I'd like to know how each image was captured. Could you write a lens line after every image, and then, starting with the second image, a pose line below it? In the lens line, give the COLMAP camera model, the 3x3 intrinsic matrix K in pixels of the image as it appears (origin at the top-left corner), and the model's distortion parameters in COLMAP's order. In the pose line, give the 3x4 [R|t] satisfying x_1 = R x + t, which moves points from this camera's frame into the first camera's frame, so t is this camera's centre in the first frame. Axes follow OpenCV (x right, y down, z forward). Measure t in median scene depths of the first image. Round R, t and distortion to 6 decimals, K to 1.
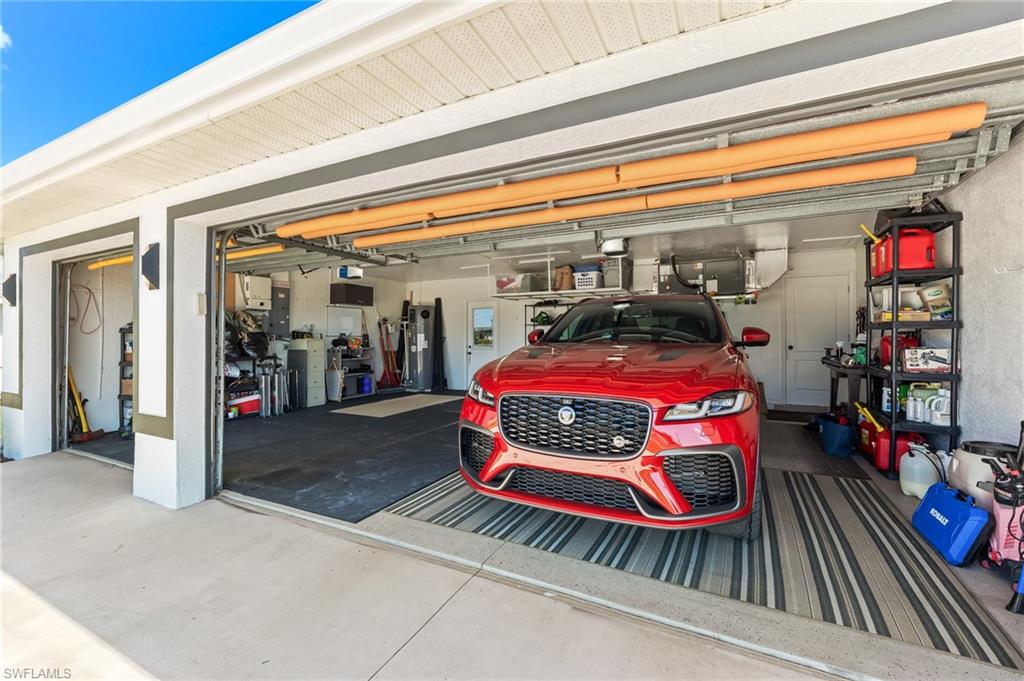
lens RADIAL K [[435.7, 0, 514.5], [0, 435.7, 334.1], [0, 0, 1]] dist [0.001204, -0.000112]
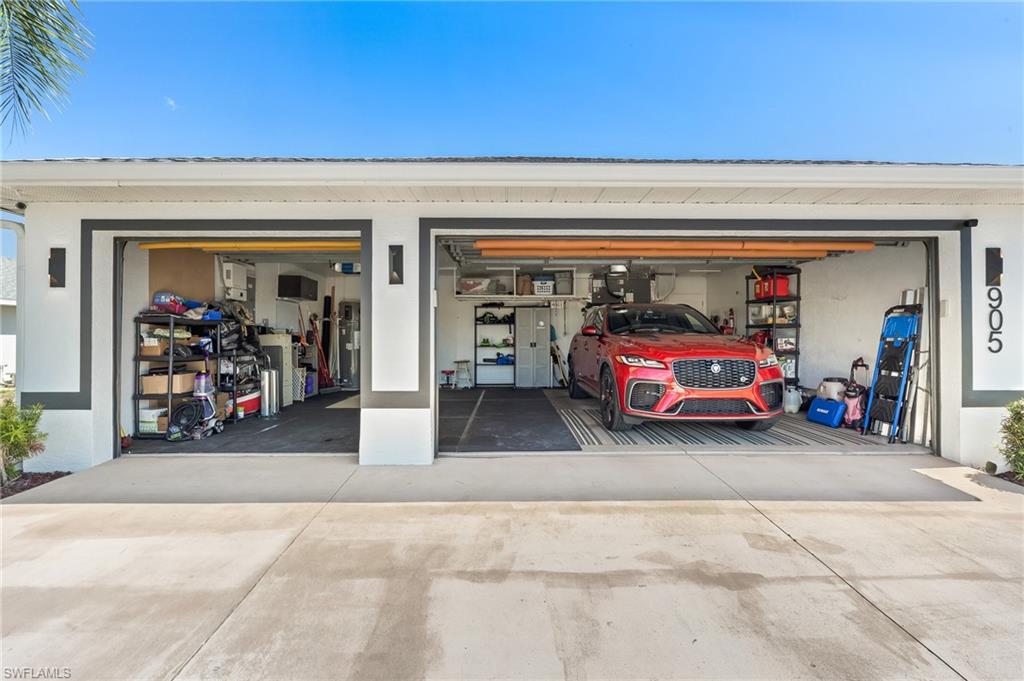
lens RADIAL K [[471.8, 0, 512.5], [0, 471.8, 339.1], [0, 0, 1]] dist [0.002874, 0.000243]
pose [[0.883126, 0.003460, 0.469124, -1.076550], [-0.003913, 0.999992, -0.000008, 0.042519], [-0.469120, -0.001829, 0.883132, -0.261054]]
